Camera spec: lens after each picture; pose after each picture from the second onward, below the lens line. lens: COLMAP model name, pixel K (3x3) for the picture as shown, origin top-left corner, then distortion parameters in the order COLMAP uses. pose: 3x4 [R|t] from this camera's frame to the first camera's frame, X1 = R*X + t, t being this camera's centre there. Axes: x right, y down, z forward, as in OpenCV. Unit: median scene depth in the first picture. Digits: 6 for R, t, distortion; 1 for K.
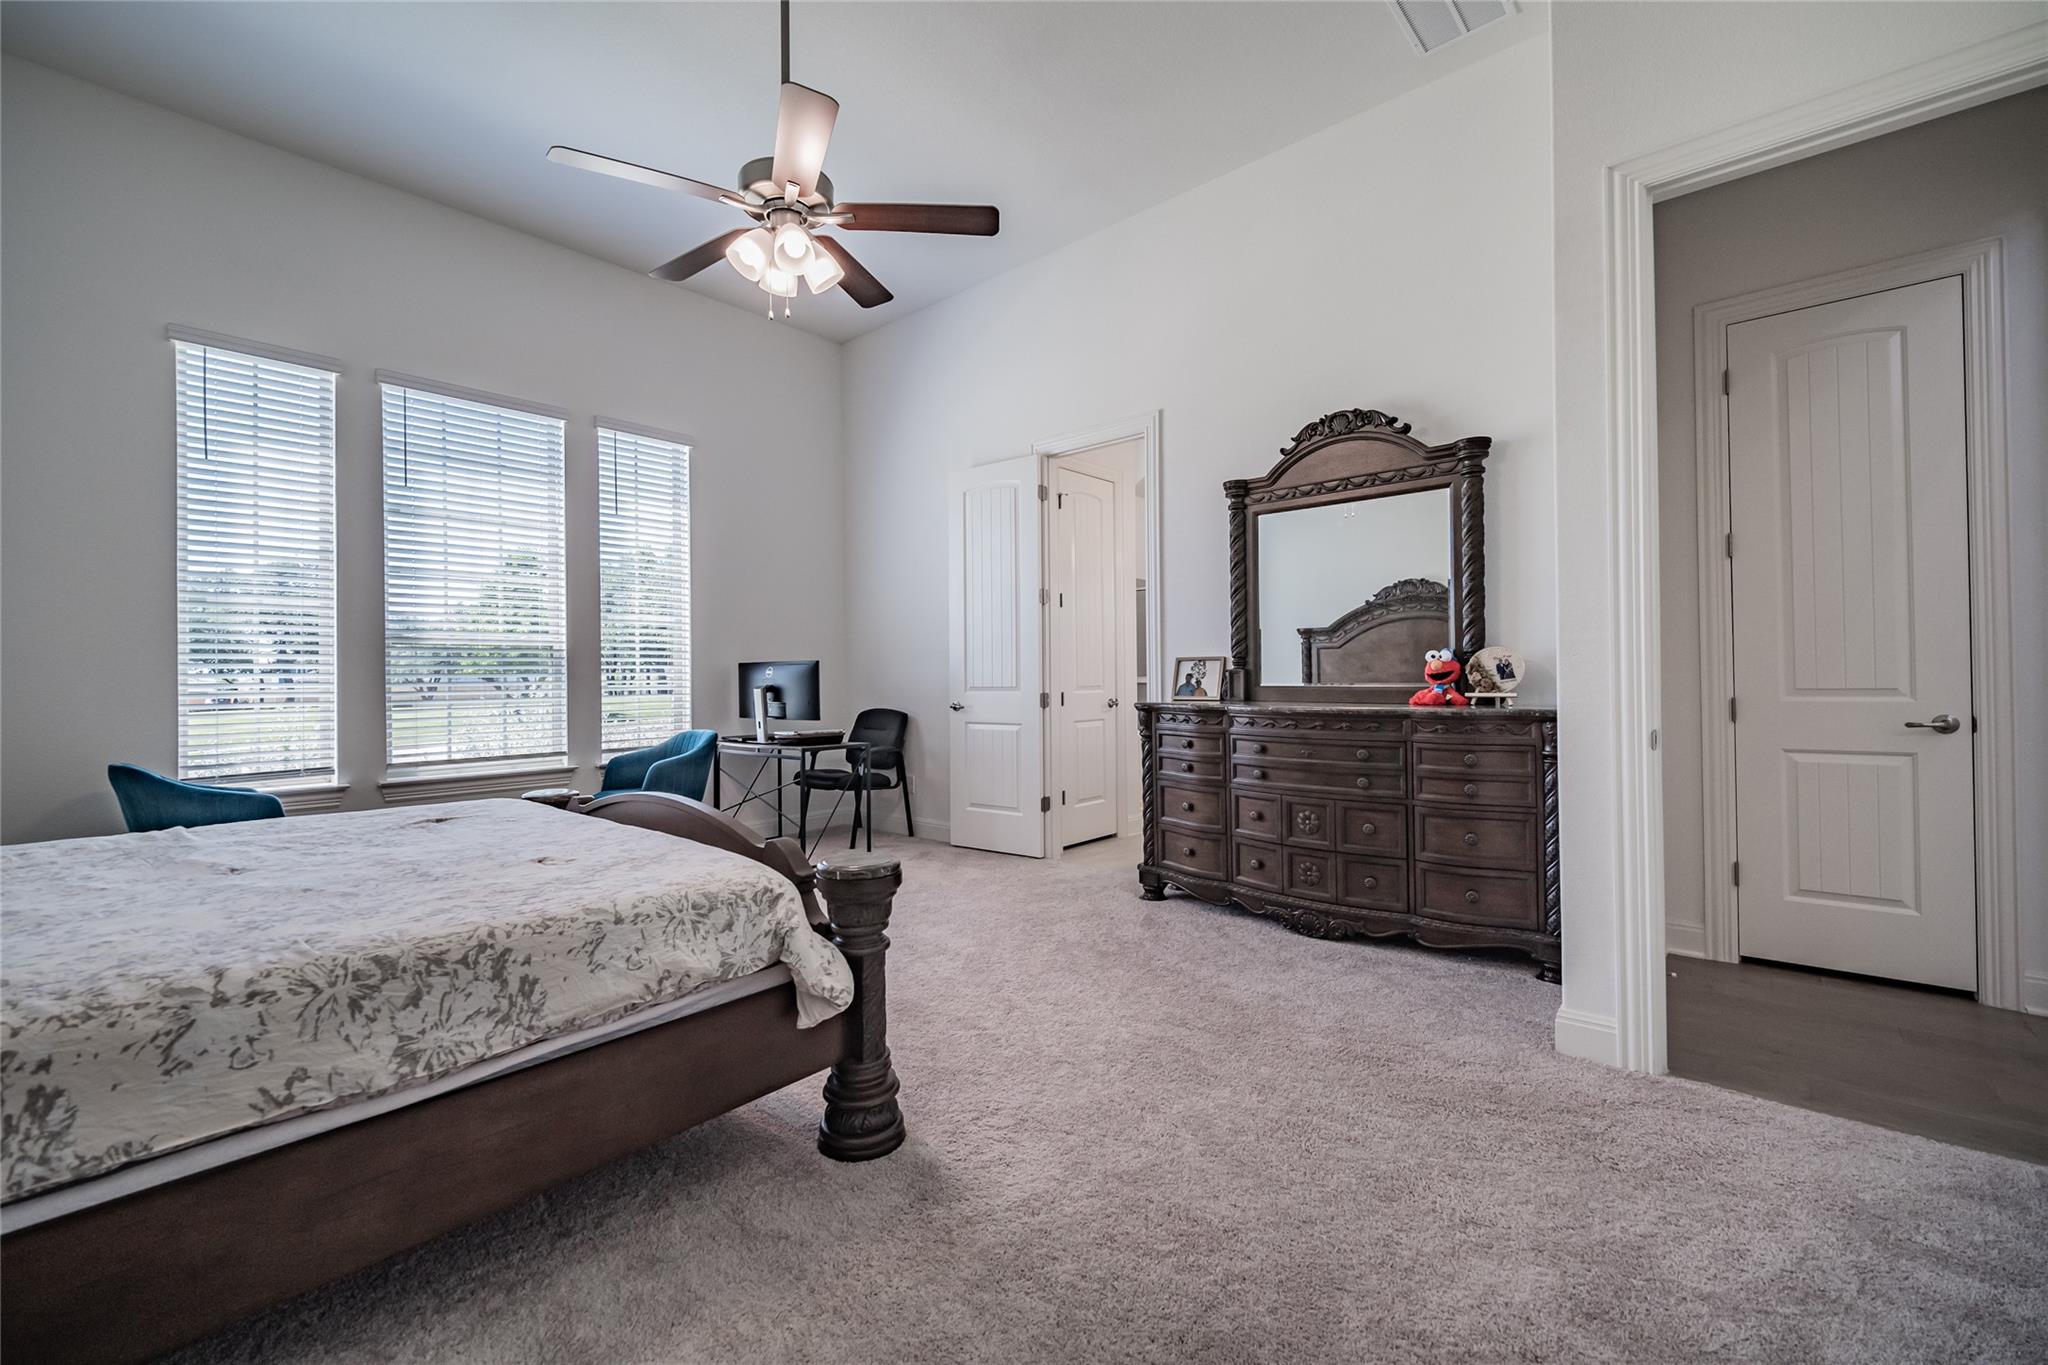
lens RADIAL K [[856.6, 0, 1007.1], [0, 856.6, 669.2], [0, 0, 1]] dist [0.026923, -0.016759]
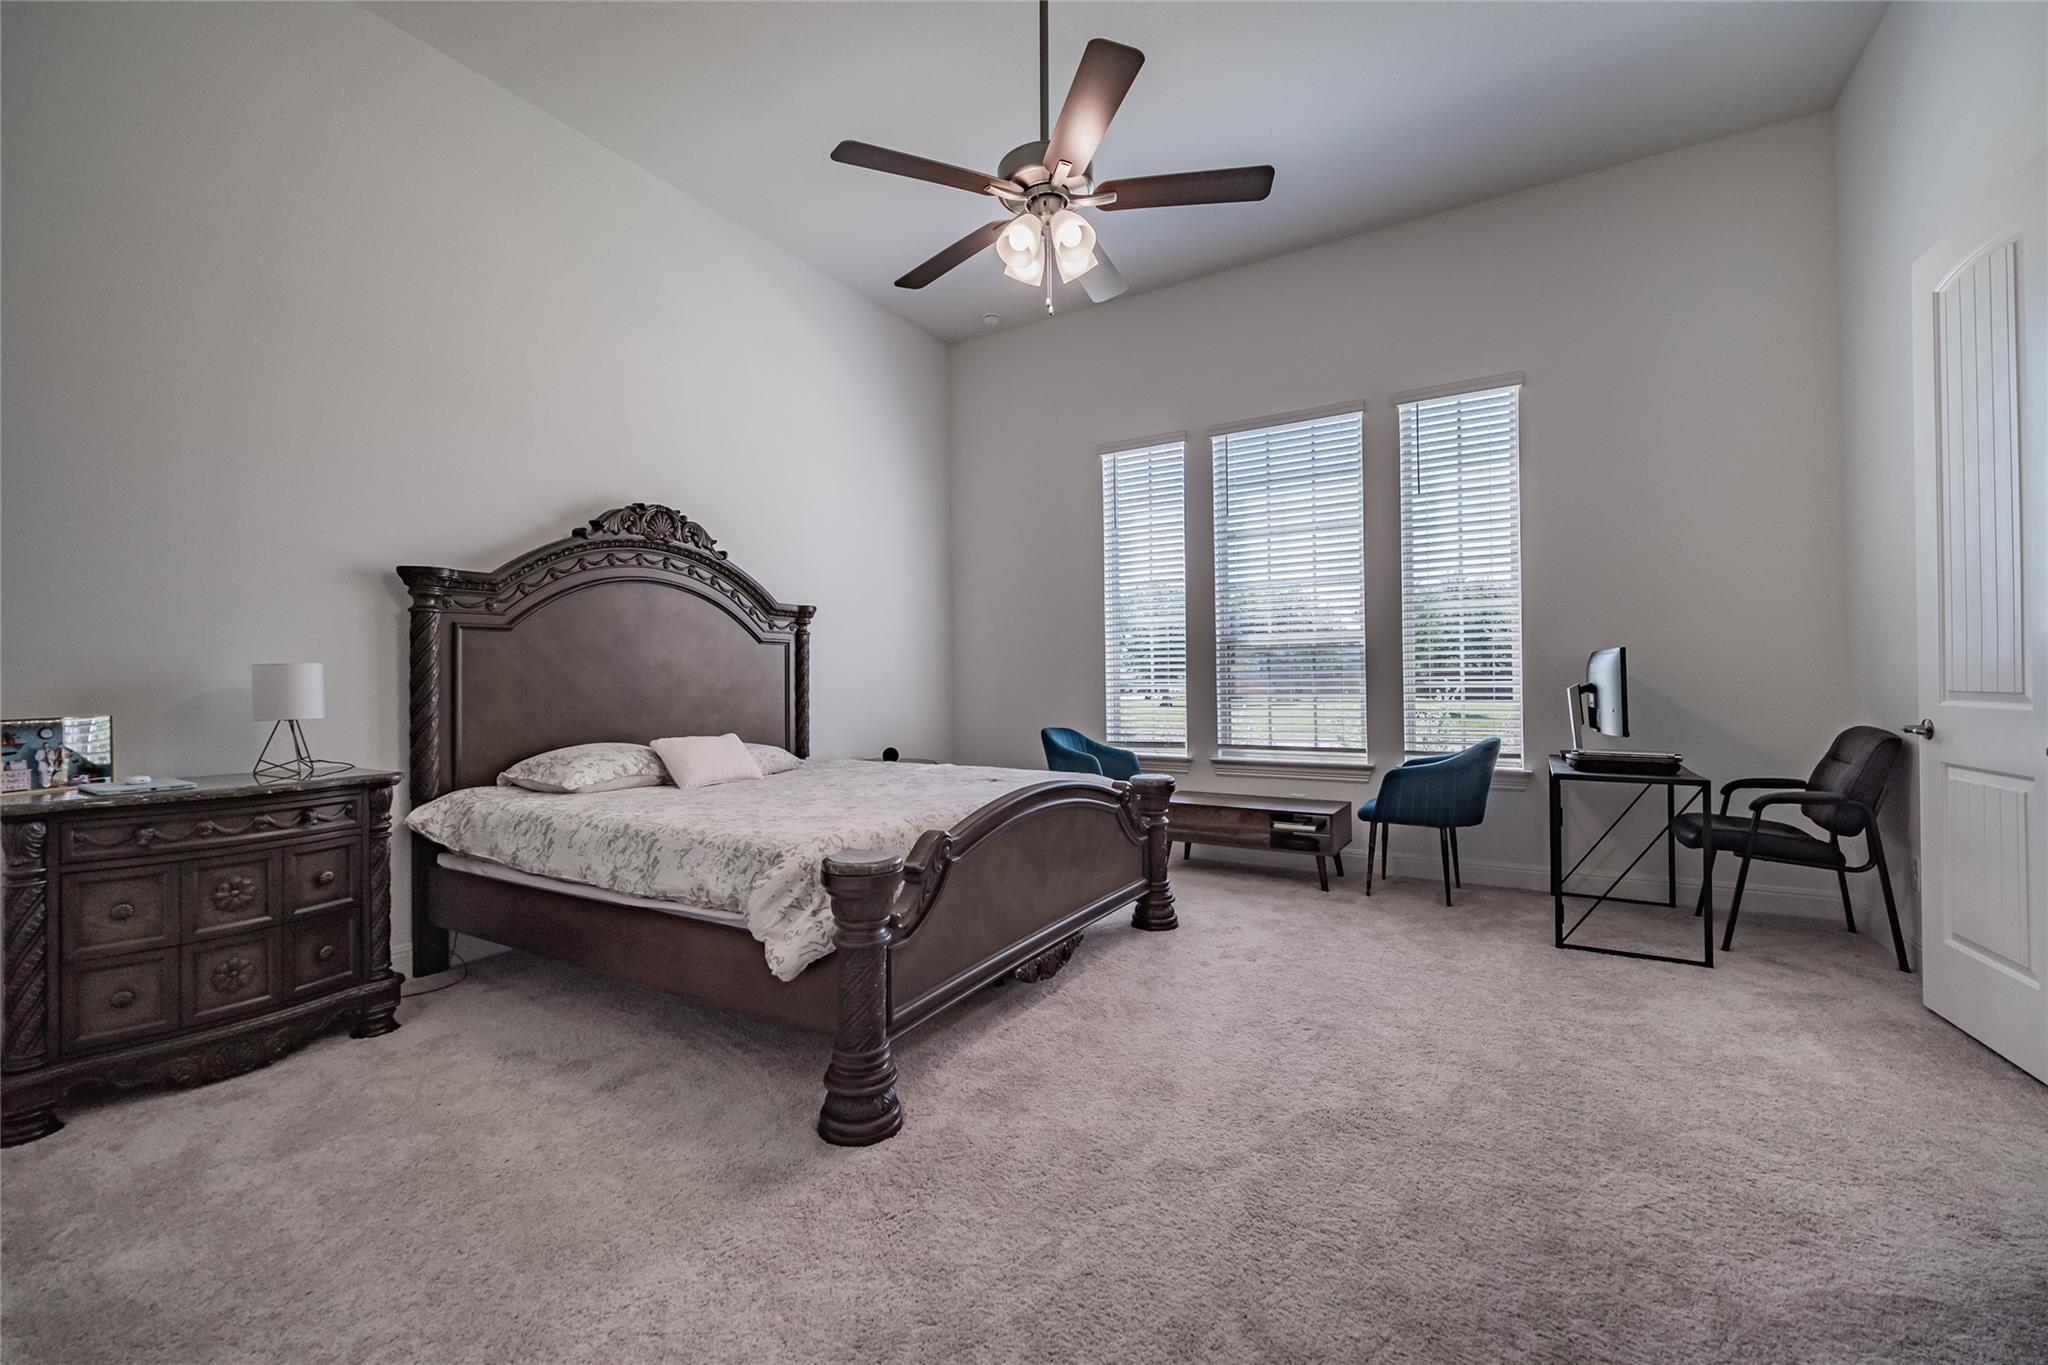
lens RADIAL K [[856.6, 0, 1007.1], [0, 856.6, 669.2], [0, 0, 1]] dist [0.026923, -0.016759]
pose [[0.170229, -0.004608, -0.985394, 0.399252], [0.016735, 0.999858, -0.001784, -0.000368], [0.985262, -0.016187, 0.170282, 0.451328]]
